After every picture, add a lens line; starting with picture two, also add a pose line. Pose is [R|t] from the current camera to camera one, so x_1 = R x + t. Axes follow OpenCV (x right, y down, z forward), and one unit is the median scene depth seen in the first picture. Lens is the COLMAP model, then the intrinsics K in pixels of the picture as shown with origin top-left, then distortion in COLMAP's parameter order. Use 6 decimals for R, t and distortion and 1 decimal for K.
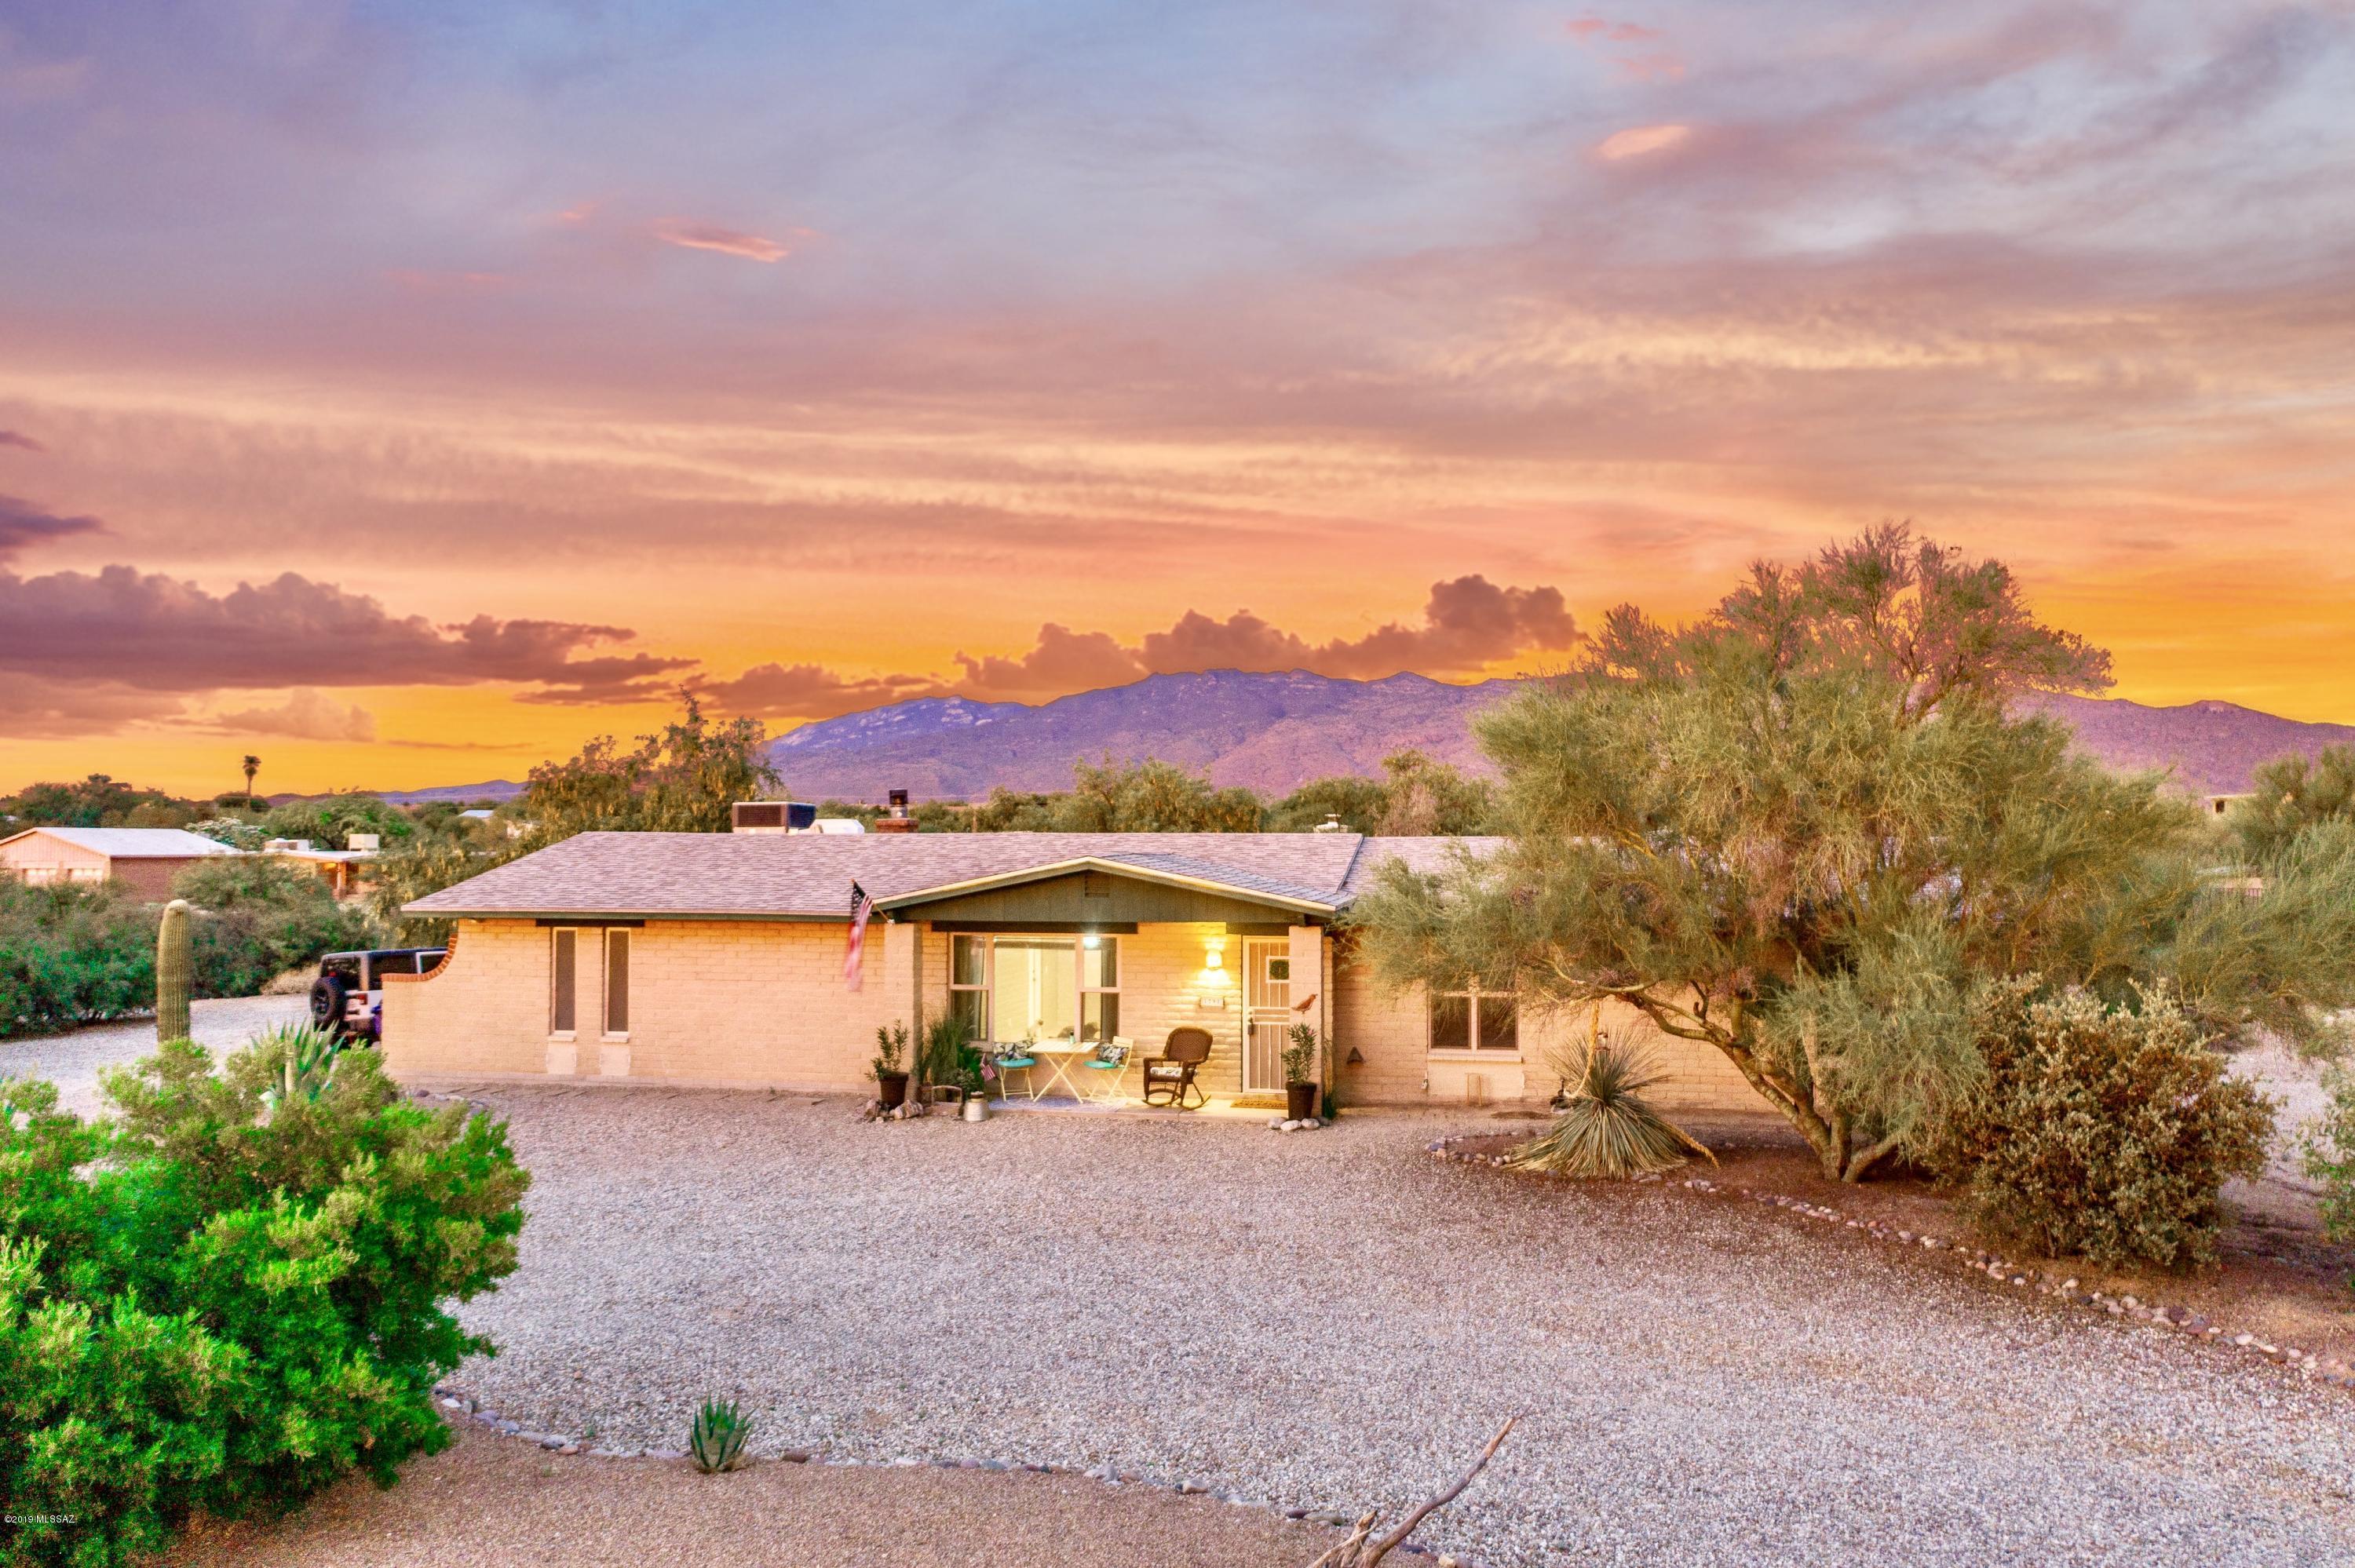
lens RADIAL K [[1944.3, 0, 1177.5], [0, 1944.3, 784.0], [0, 0, 1]] dist [-0.006106, 0.010383]
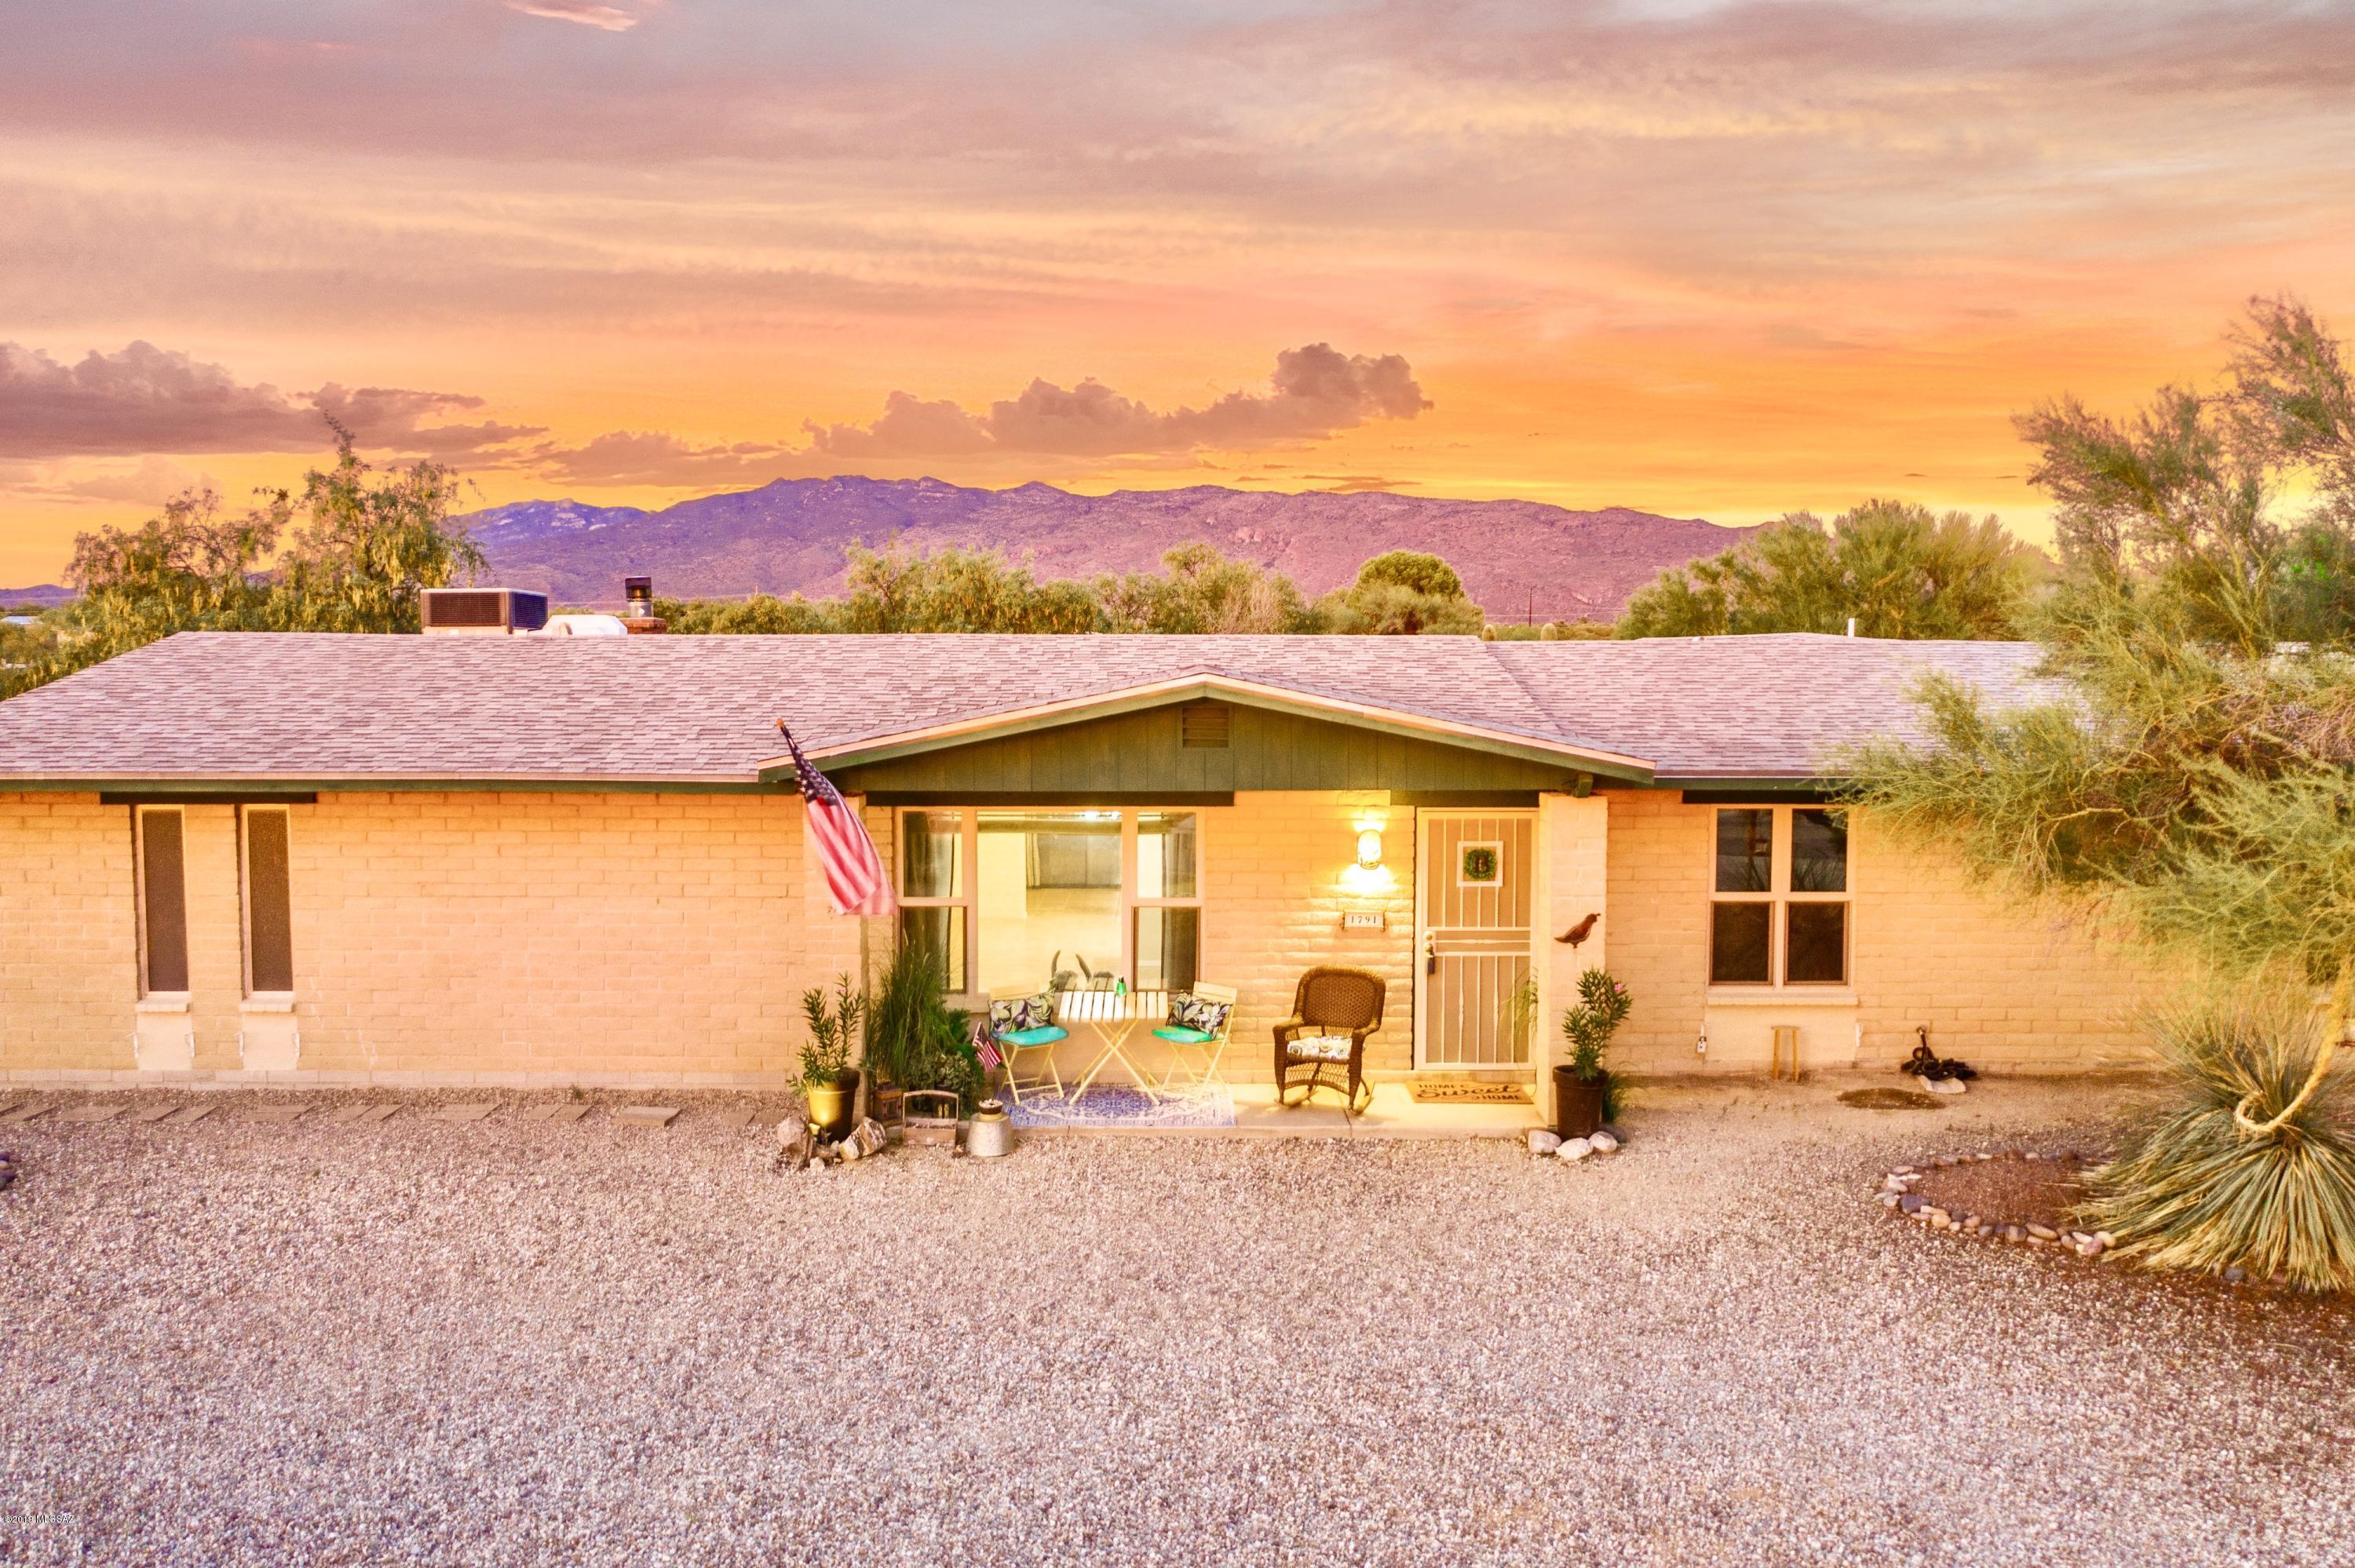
lens RADIAL K [[1876.7, 0, 1177.5], [0, 1876.7, 784.0], [0, 0, 1]] dist [-0.012325, 0.014341]
pose [[0.979121, -0.014071, 0.202792, -0.144513], [-0.006248, 0.995047, 0.099209, 0.014255], [-0.203183, -0.098405, 0.974183, 0.438229]]
